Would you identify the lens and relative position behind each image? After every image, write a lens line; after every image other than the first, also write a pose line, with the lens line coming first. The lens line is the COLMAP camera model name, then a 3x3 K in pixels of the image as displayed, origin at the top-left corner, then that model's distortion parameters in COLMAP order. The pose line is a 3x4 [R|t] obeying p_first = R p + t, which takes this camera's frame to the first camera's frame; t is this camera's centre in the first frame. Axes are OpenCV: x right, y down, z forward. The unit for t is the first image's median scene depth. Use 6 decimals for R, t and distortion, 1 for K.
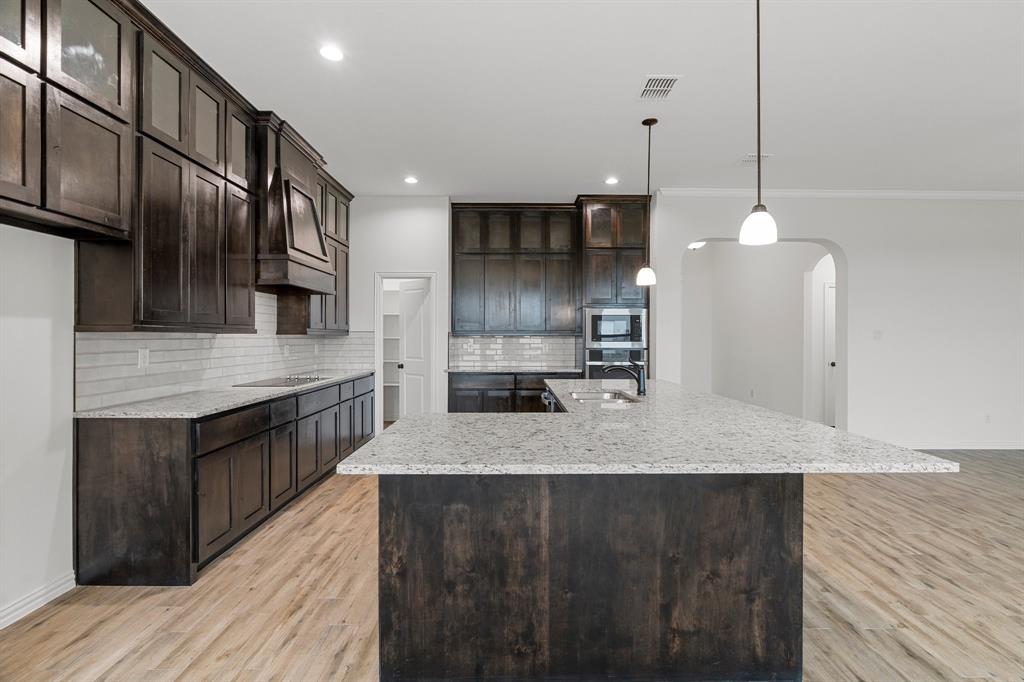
lens RADIAL K [[459.0, 0, 517.8], [0, 459.0, 338.3], [0, 0, 1]] dist [-0.009807, 0.003416]
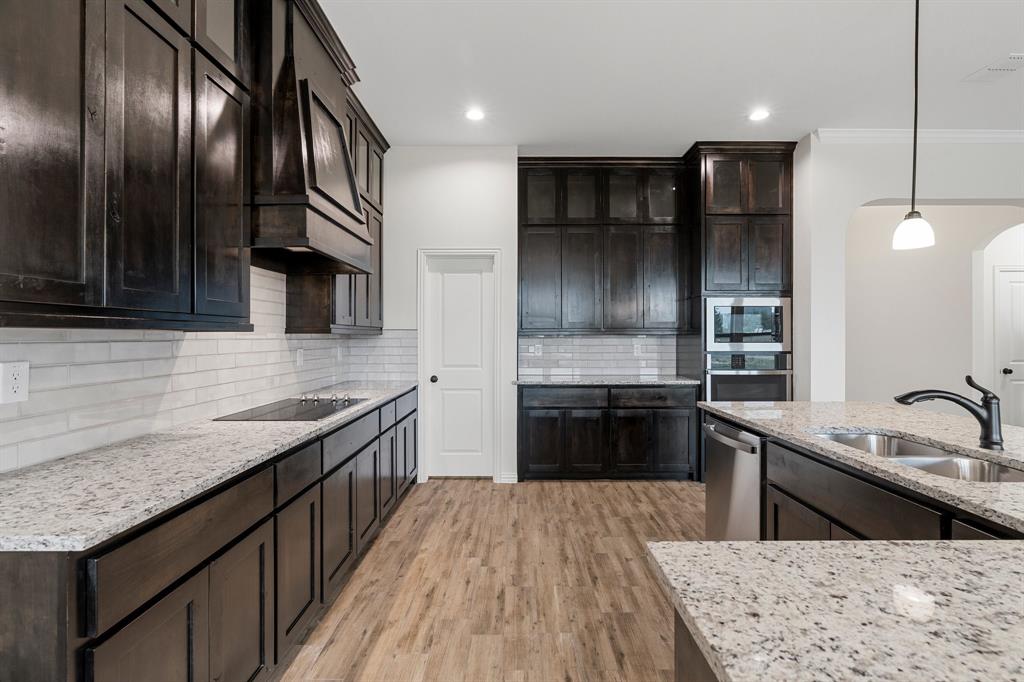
lens RADIAL K [[459.0, 0, 516.6], [0, 459.0, 335.7], [0, 0, 1]] dist [-0.009807, 0.003416]
pose [[0.999916, -0.002244, -0.012775, -0.180091], [0.002181, 0.999985, -0.004940, -0.000980], [0.012786, 0.004912, 0.999906, 0.333247]]
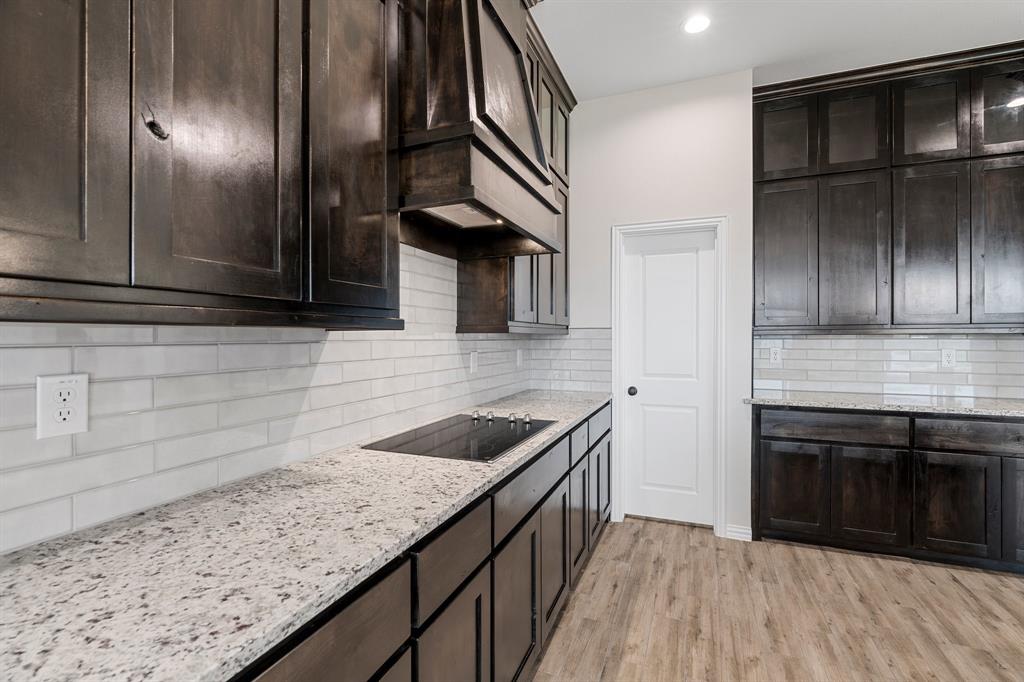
lens RADIAL K [[459.0, 0, 514.4], [0, 459.0, 337.6], [0, 0, 1]] dist [-0.009807, 0.003416]
pose [[0.923452, -0.001860, -0.383710, -0.253391], [0.001234, 0.999997, -0.001880, -0.001784], [0.383713, 0.001262, 0.923452, 0.519764]]
